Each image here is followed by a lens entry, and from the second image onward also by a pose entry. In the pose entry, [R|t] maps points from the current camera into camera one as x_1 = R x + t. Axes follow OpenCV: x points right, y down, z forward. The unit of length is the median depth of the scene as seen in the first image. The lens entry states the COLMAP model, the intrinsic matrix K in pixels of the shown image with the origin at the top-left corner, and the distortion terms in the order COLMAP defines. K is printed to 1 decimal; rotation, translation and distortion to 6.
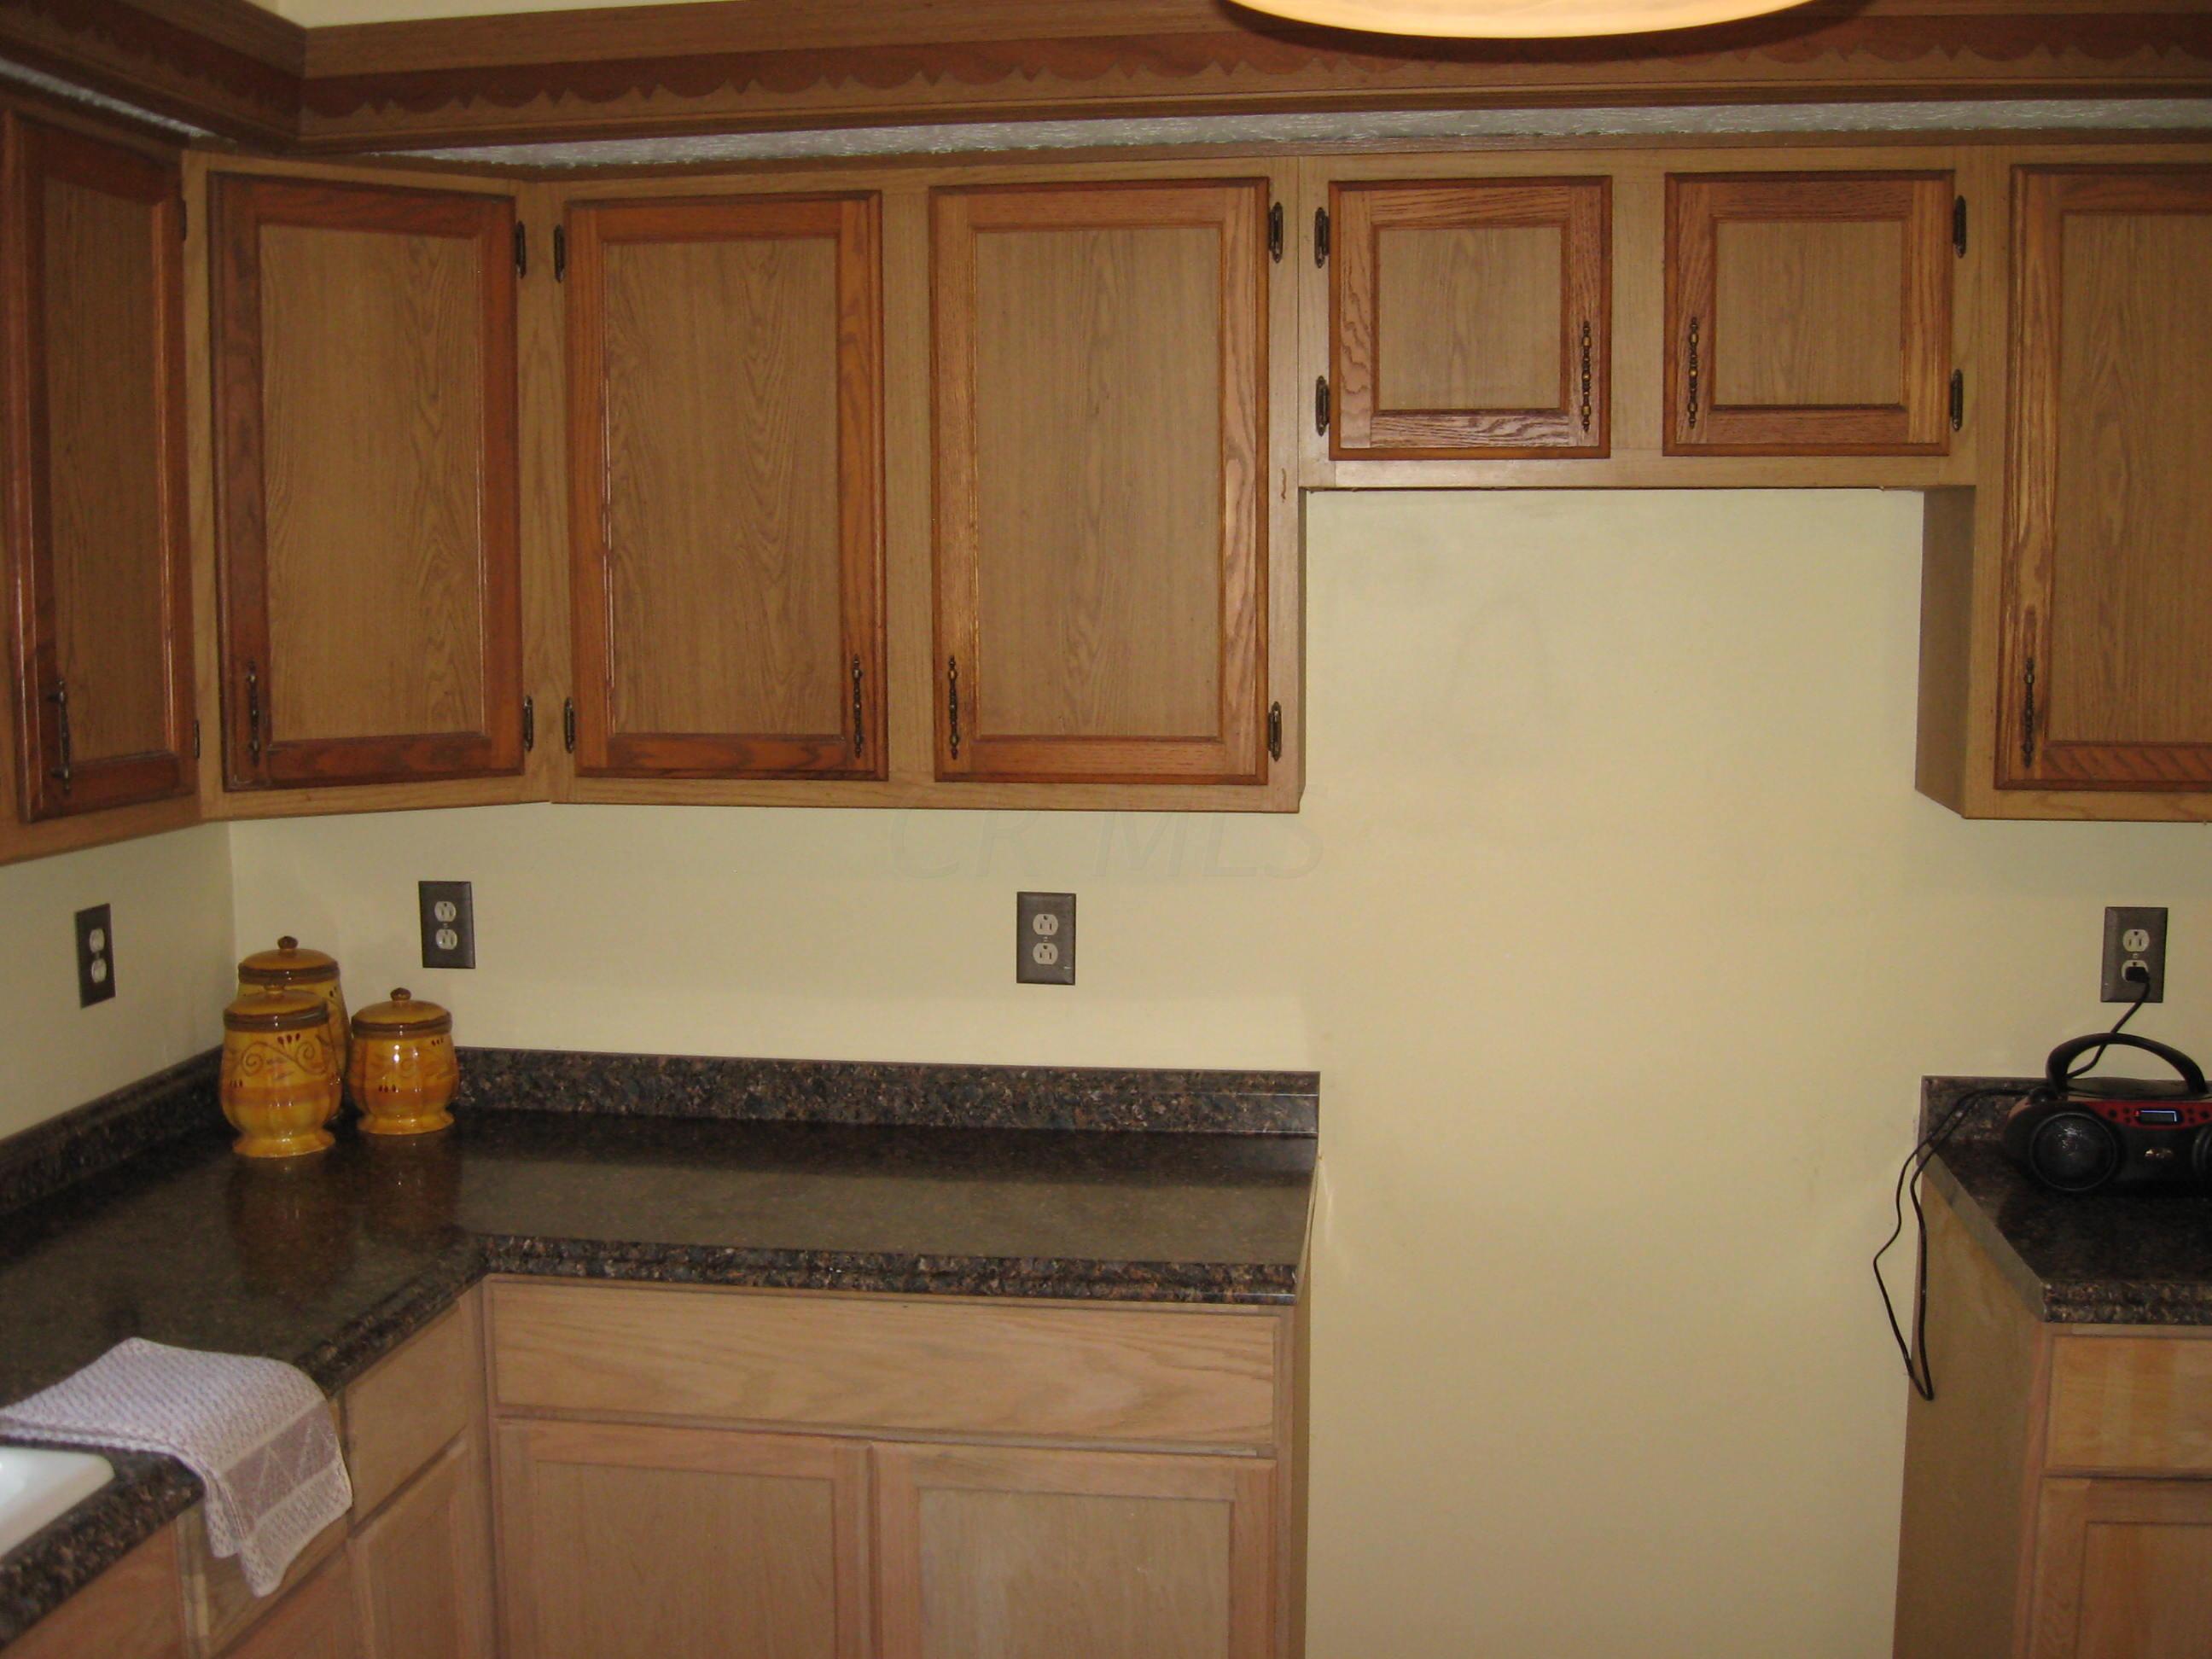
lens RADIAL K [[2298.9, 0, 1080.5], [0, 2298.9, 819.9], [0, 0, 1]] dist [-0.135838, 0.060417]
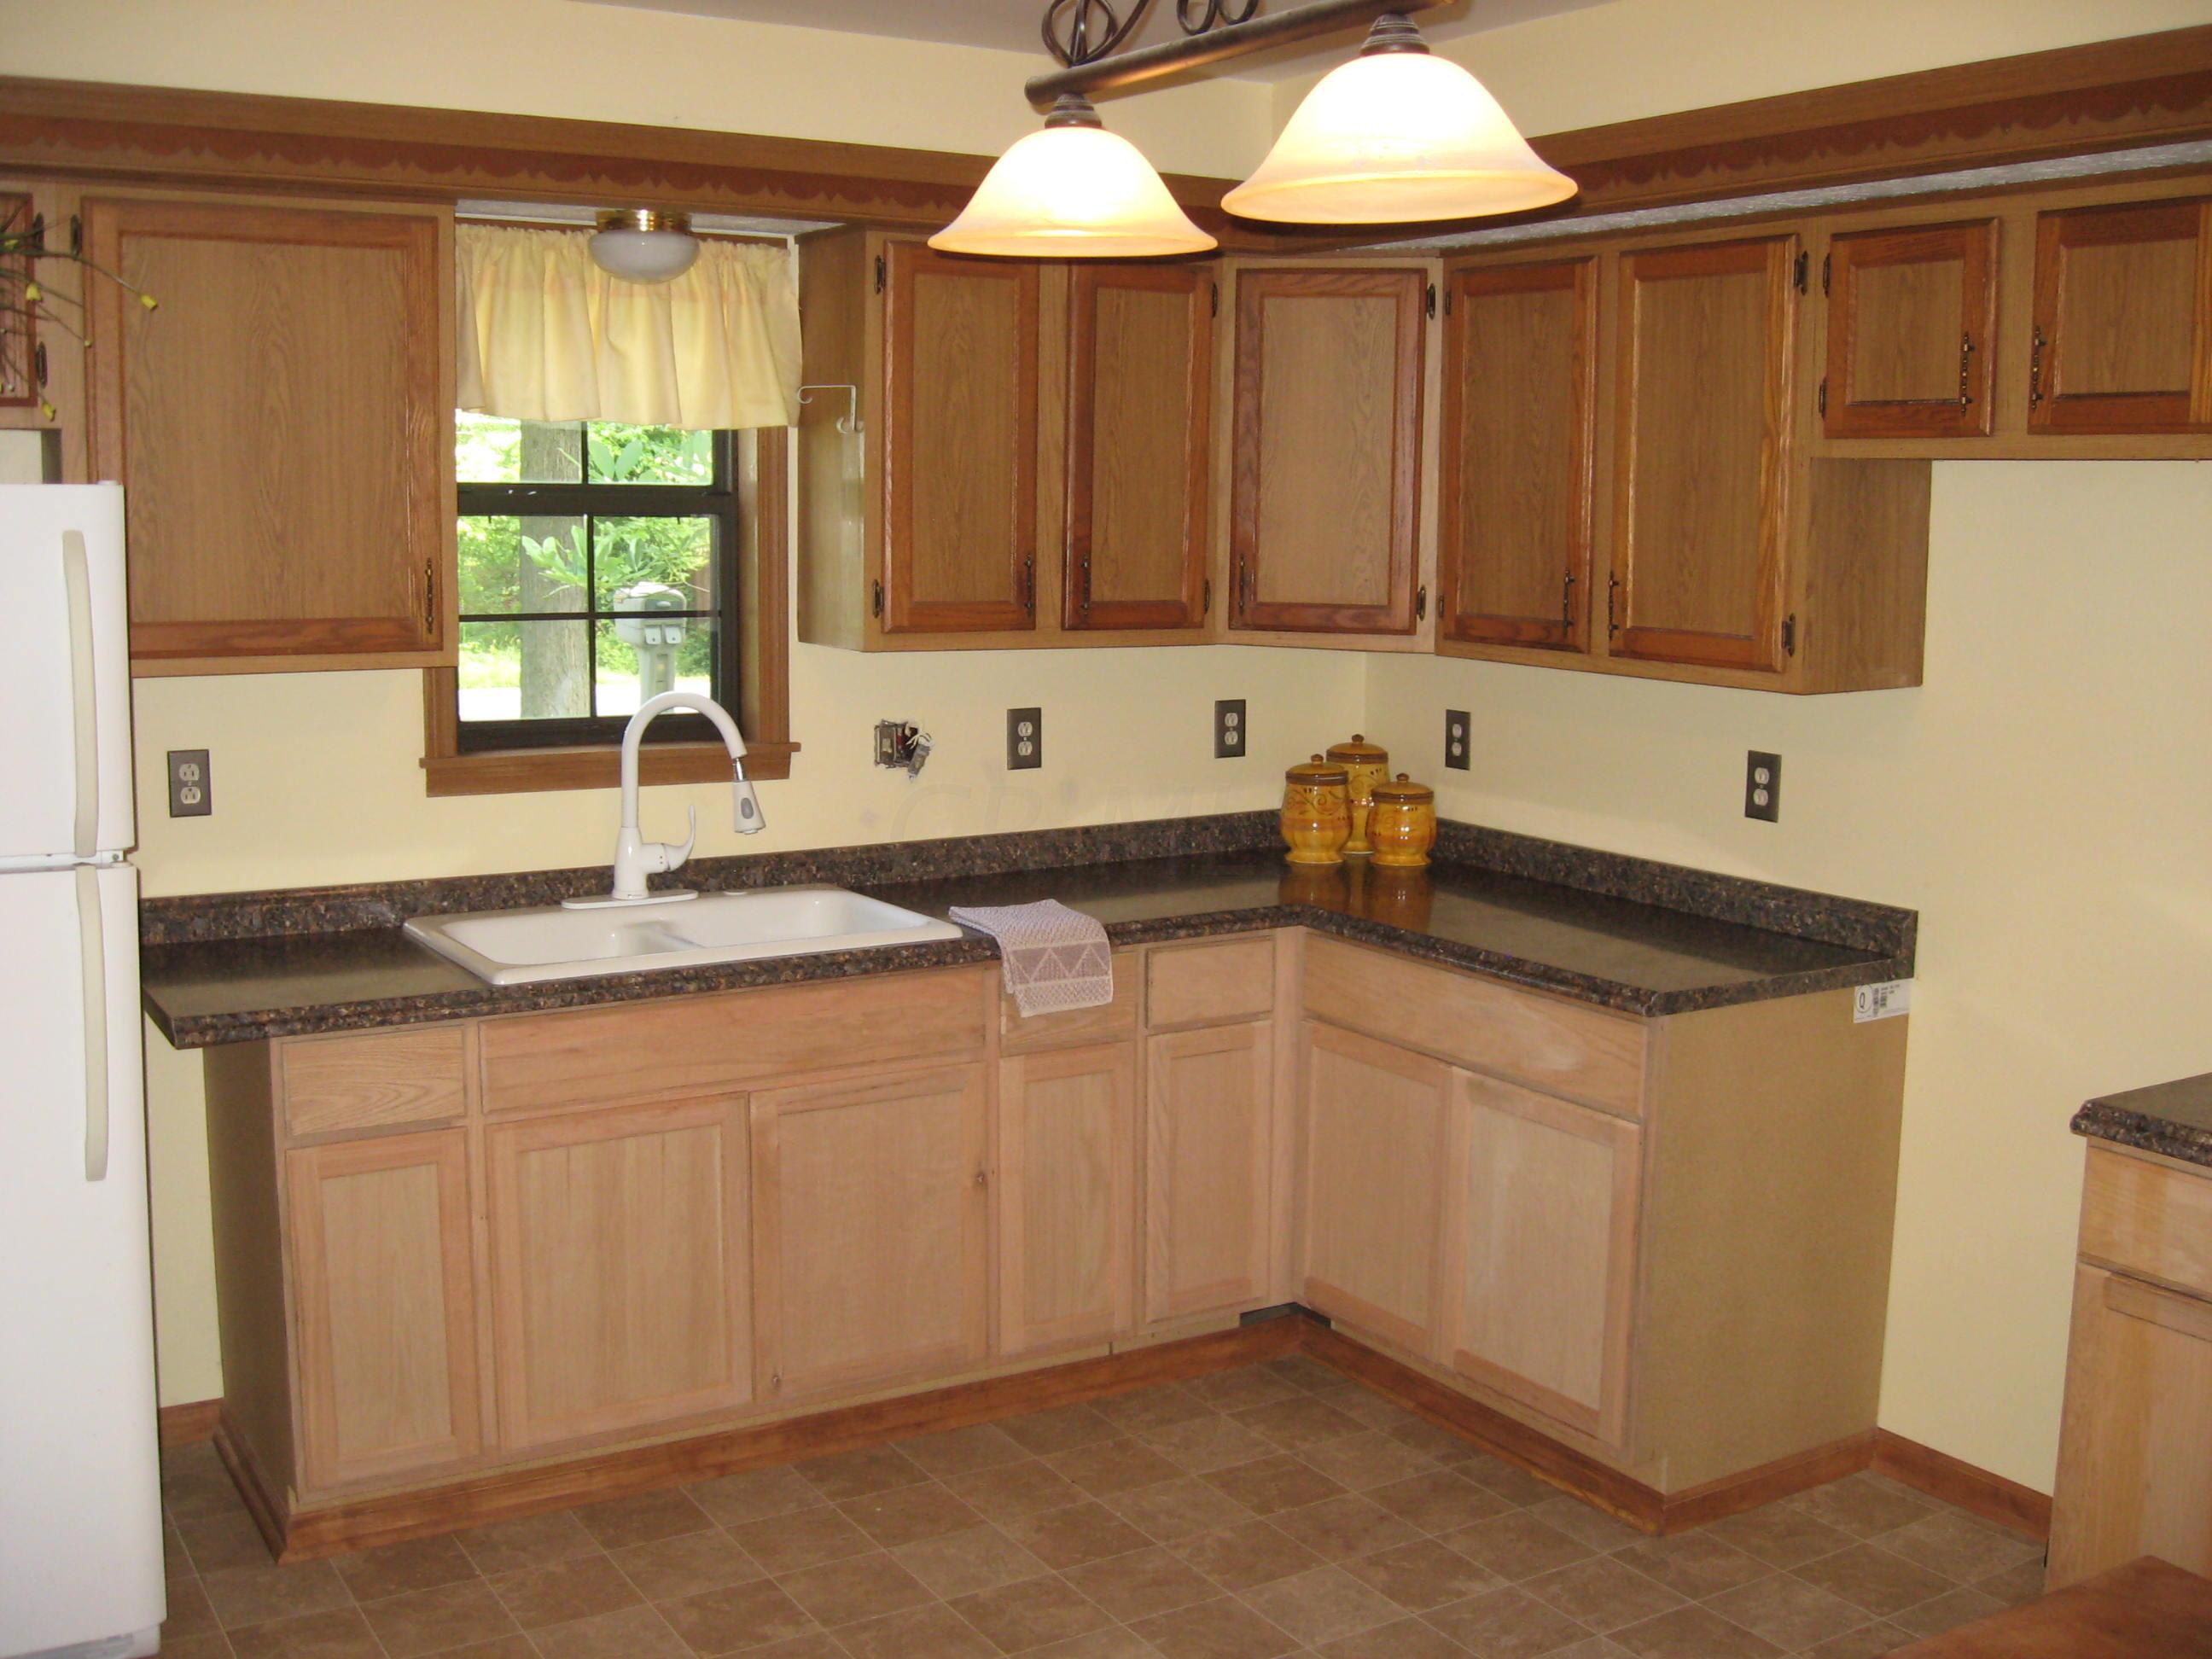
lens RADIAL K [[2298.9, 0, 1080.5], [0, 2298.9, 819.9], [0, 0, 1]] dist [-0.135838, 0.060417]
pose [[0.634655, 0.119994, -0.763423, 0.869832], [-0.097510, 0.992410, 0.074923, 0.011370], [0.766619, 0.026891, 0.641539, -0.199292]]
